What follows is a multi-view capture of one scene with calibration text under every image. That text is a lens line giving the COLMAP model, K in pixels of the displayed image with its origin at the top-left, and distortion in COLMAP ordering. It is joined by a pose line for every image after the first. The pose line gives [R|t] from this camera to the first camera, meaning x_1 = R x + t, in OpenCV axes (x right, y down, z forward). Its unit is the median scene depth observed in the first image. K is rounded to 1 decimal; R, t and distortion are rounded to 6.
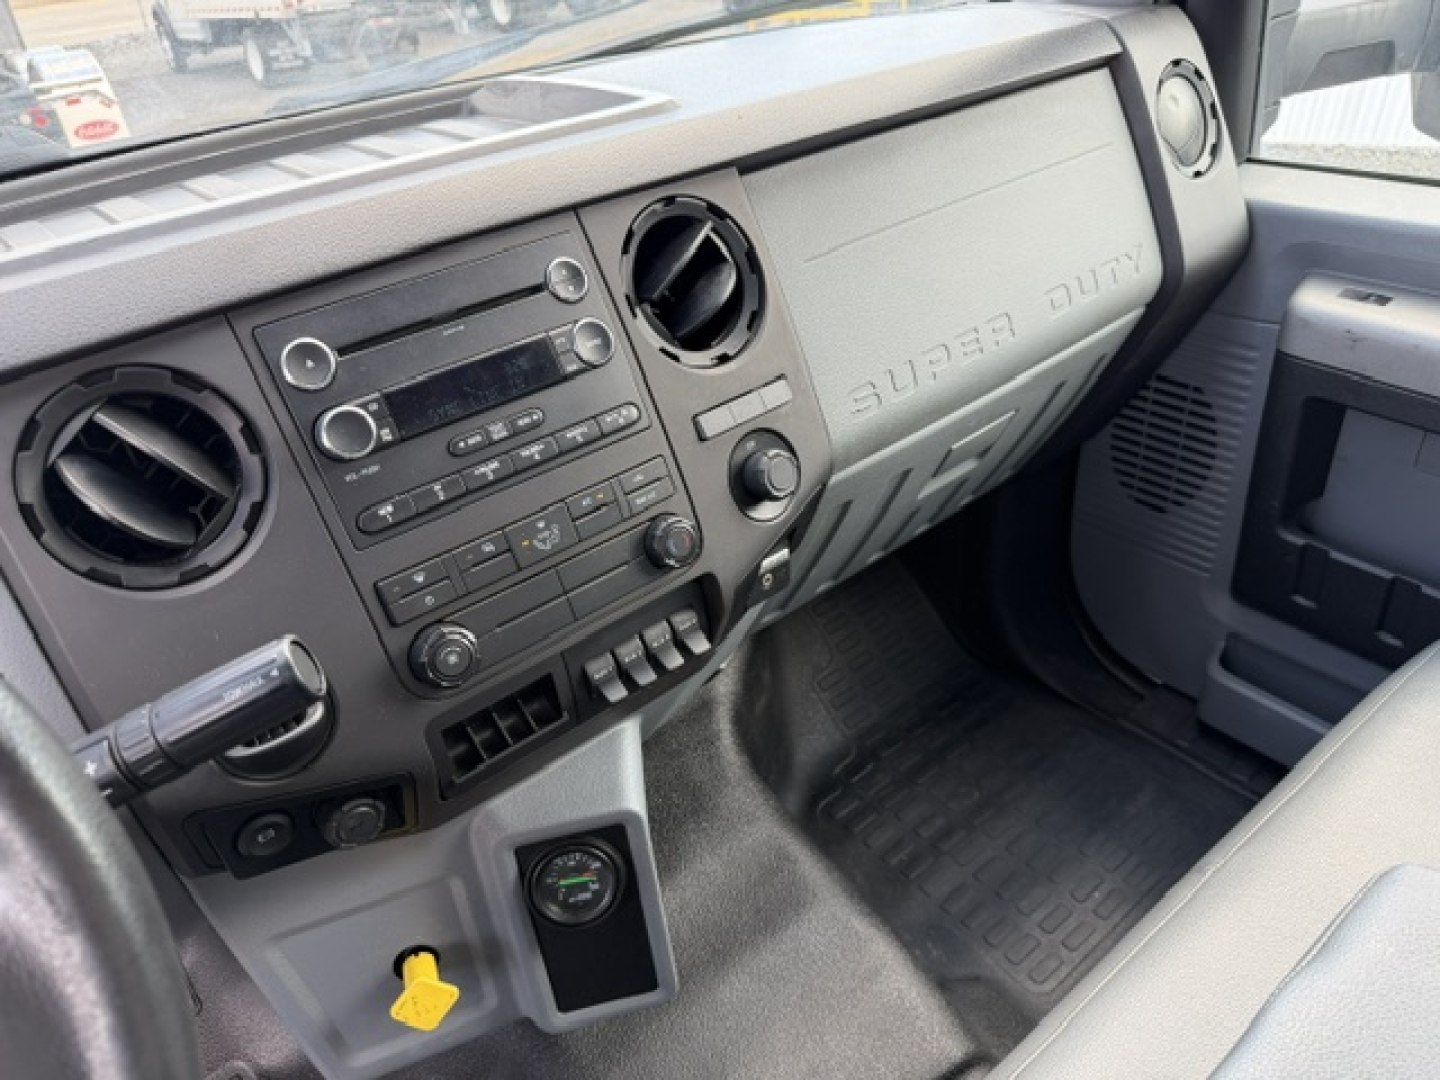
lens RADIAL K [[1013.7, 0, 720.0], [0, 1013.7, 540.0], [0, 0, 1]] dist [0.034719, -0.040401]
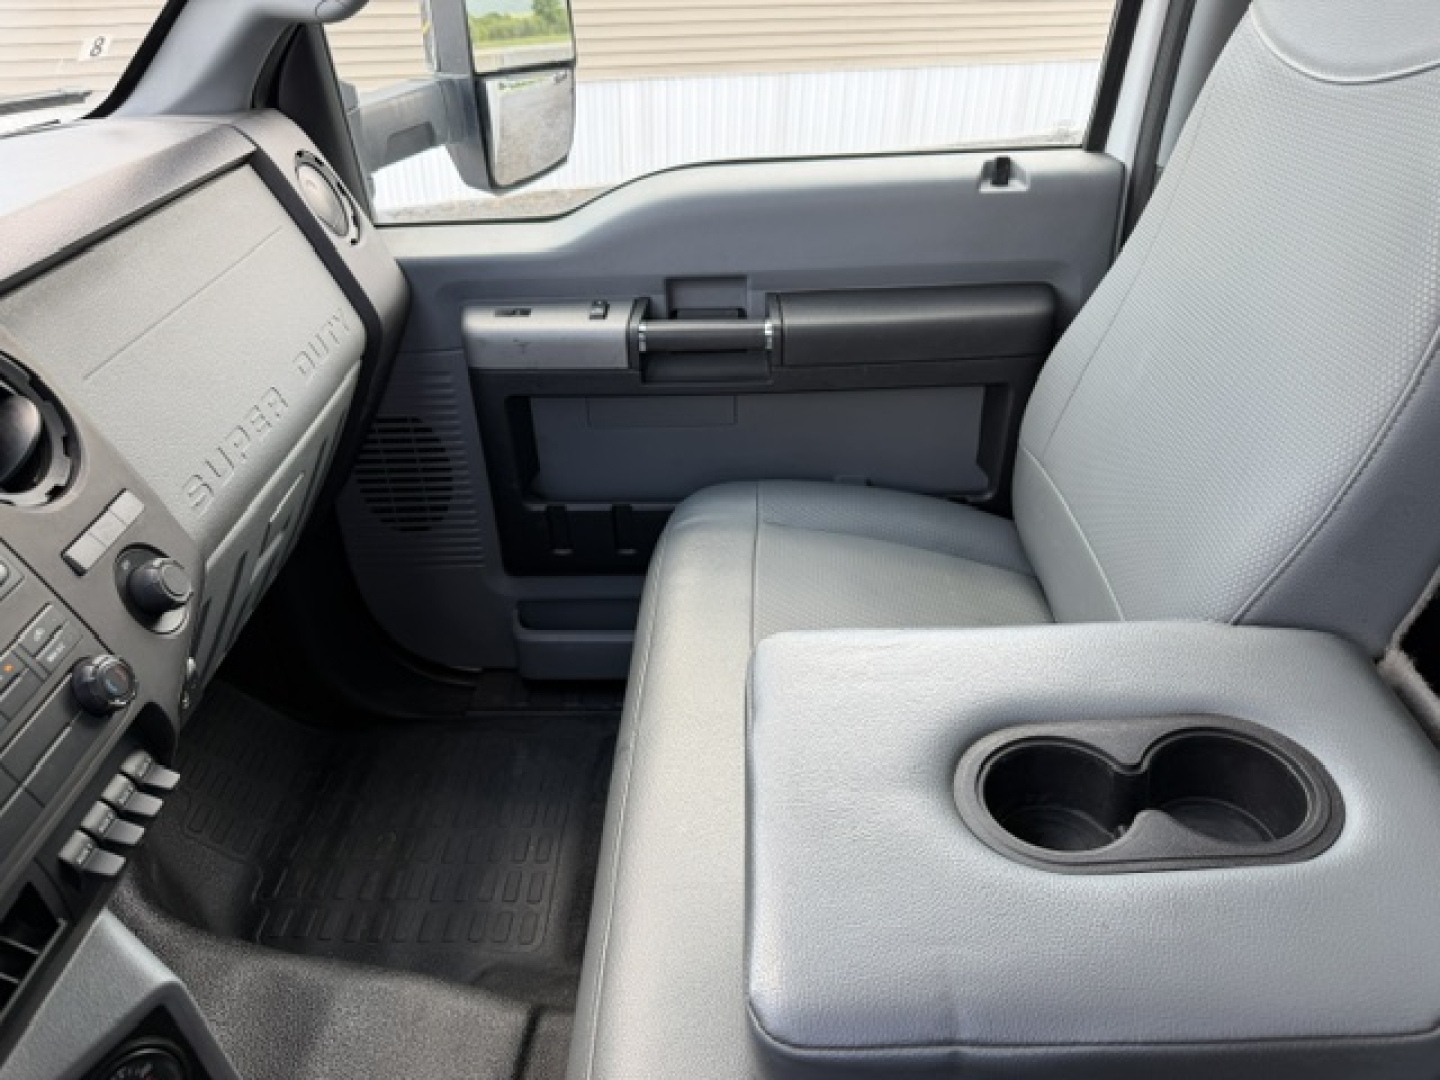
lens RADIAL K [[1013.7, 0, 720.0], [0, 1013.7, 540.0], [0, 0, 1]] dist [0.034719, -0.040401]
pose [[0.642978, -0.346560, 0.682990, -0.176886], [0.396812, 0.913482, 0.089950, 0.013617], [-0.655072, 0.213183, 0.724868, -0.045440]]
